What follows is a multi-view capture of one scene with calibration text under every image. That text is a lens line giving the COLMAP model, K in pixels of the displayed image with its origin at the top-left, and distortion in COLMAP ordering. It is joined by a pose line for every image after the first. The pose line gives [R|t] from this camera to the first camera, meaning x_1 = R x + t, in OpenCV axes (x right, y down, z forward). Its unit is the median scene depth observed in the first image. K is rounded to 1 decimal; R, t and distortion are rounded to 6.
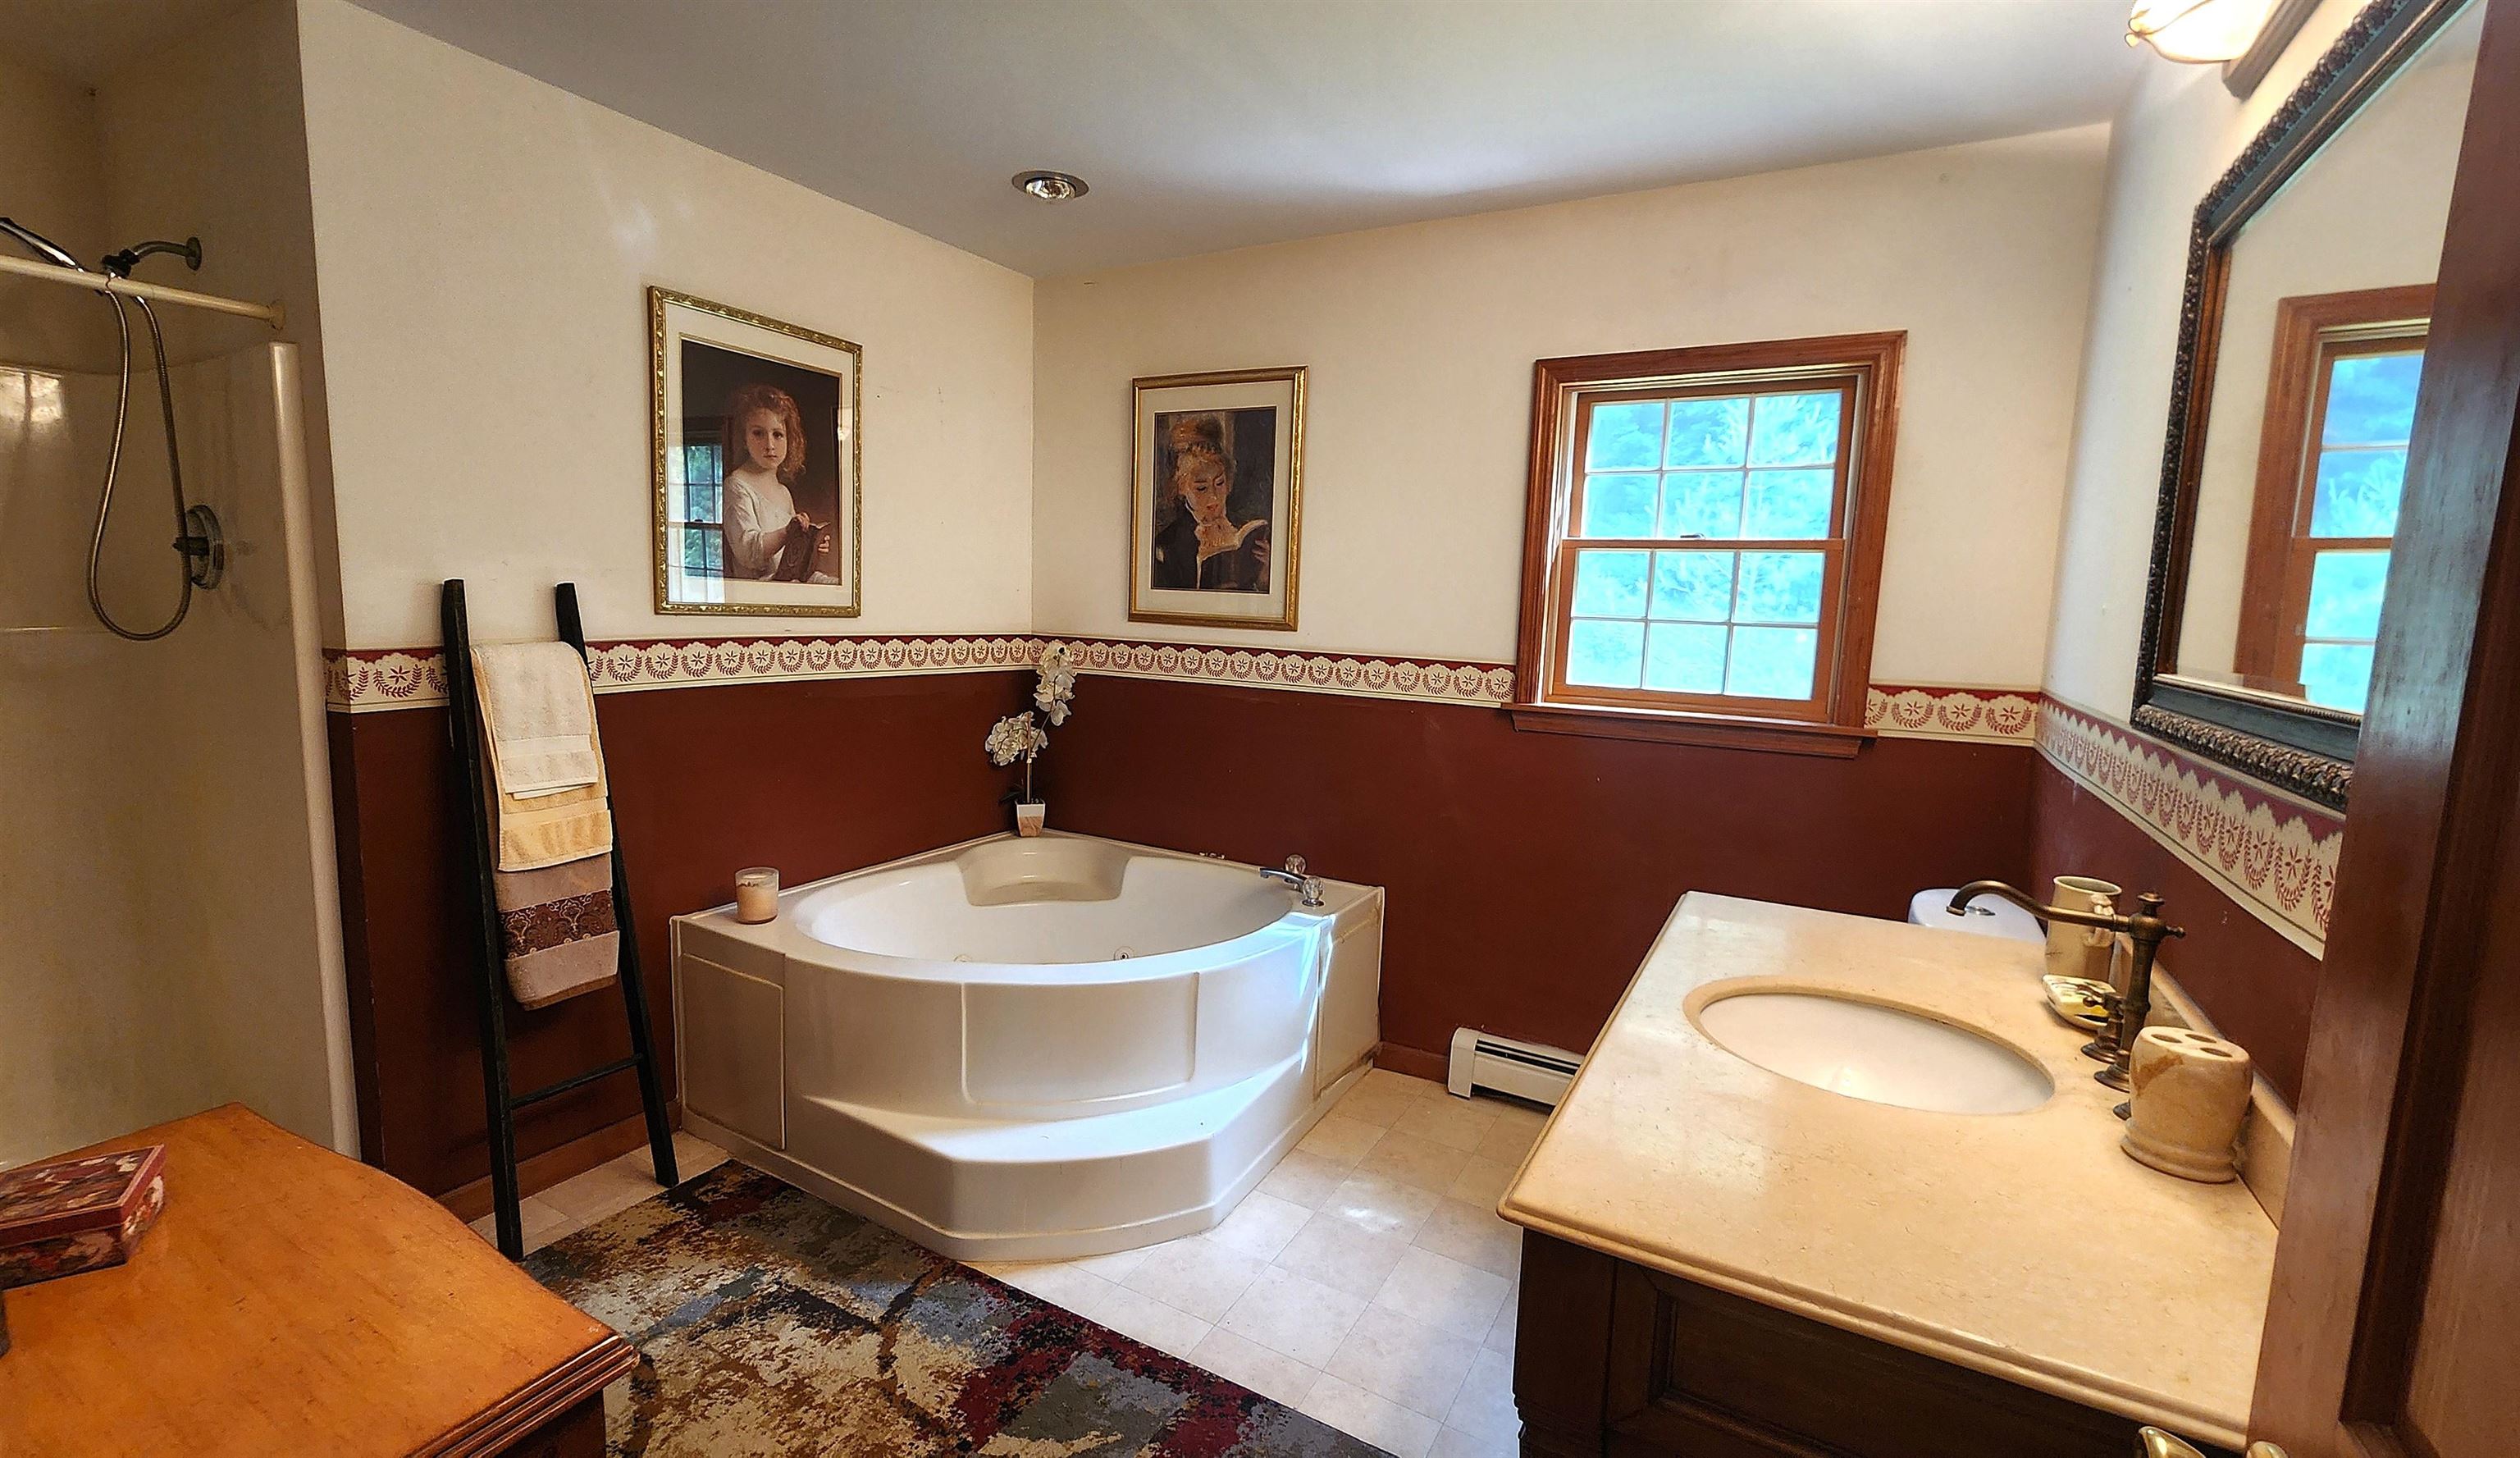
lens RADIAL K [[1070.3, 0, 1246.1], [0, 1070.3, 723.3], [0, 0, 1]] dist [-0.002021, -0.000076]
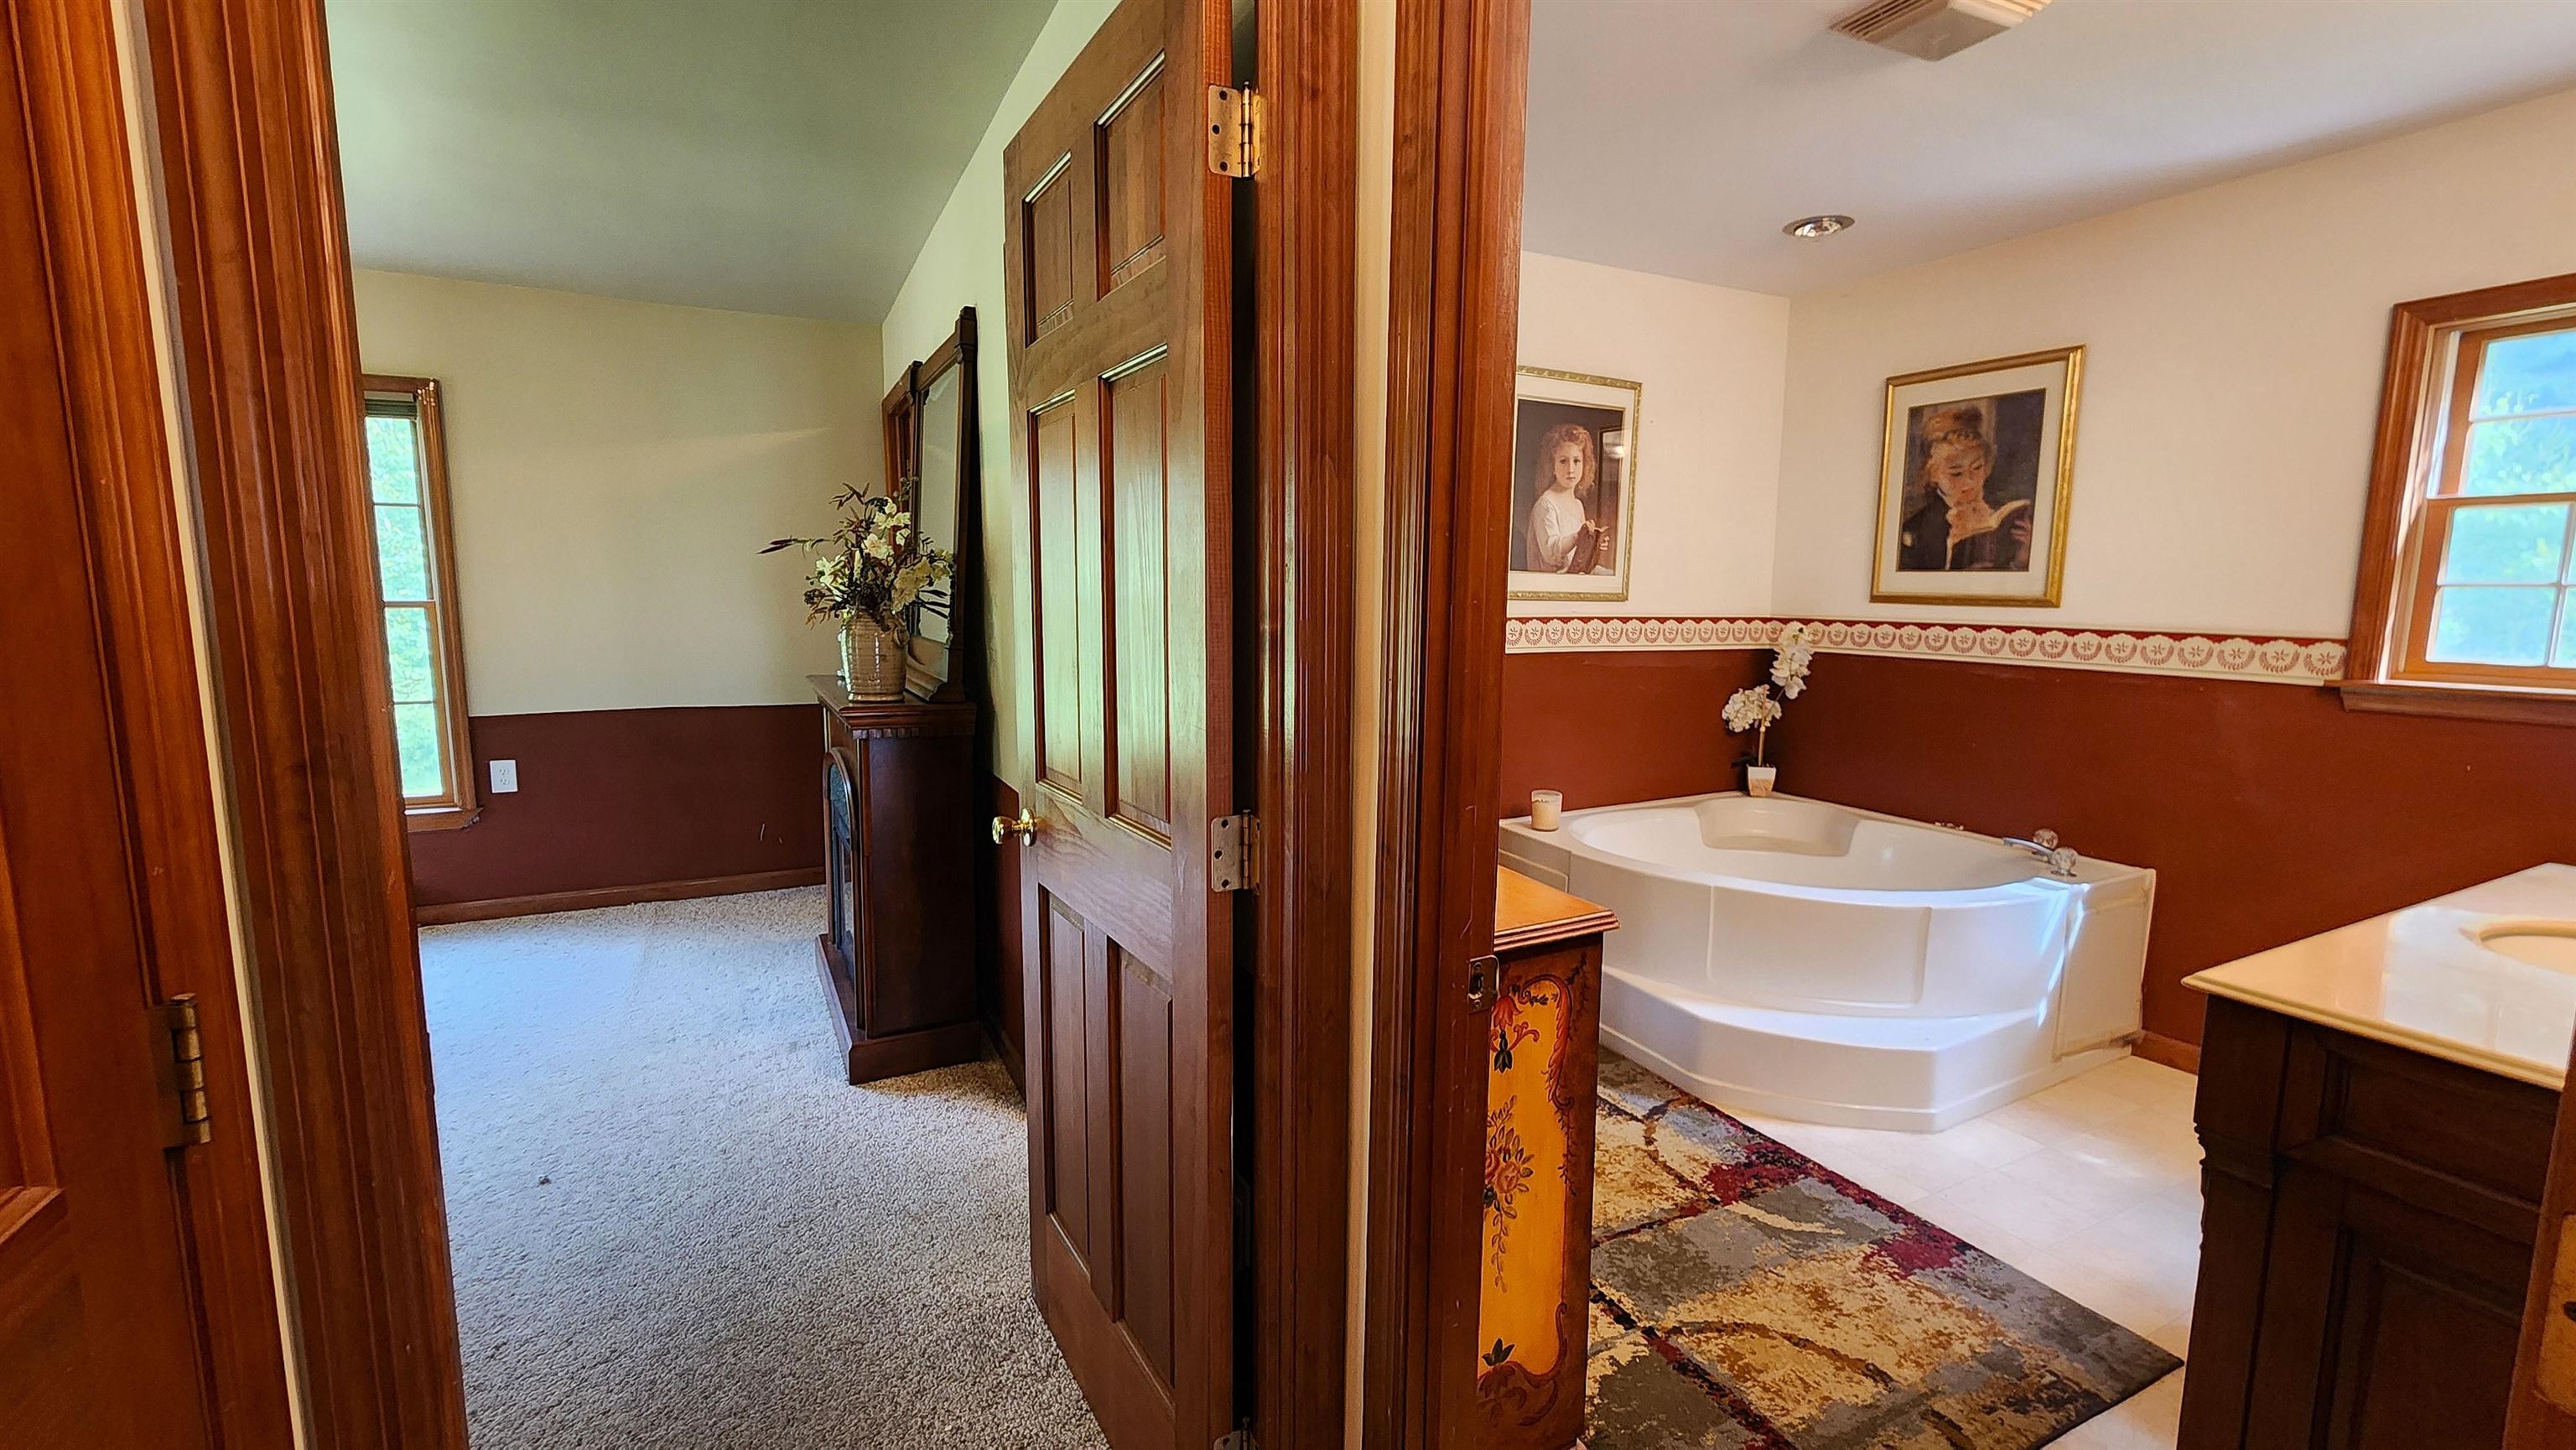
lens RADIAL K [[1065.1, 0, 1288.0], [0, 1065.1, 725.0], [0, 0, 1]] dist [-0.002626, 0.000327]
pose [[0.829748, 0.045517, -0.556279, 0.006519], [-0.045928, 0.998857, 0.013224, 0.045702], [0.556245, 0.014576, 0.830890, -0.244036]]
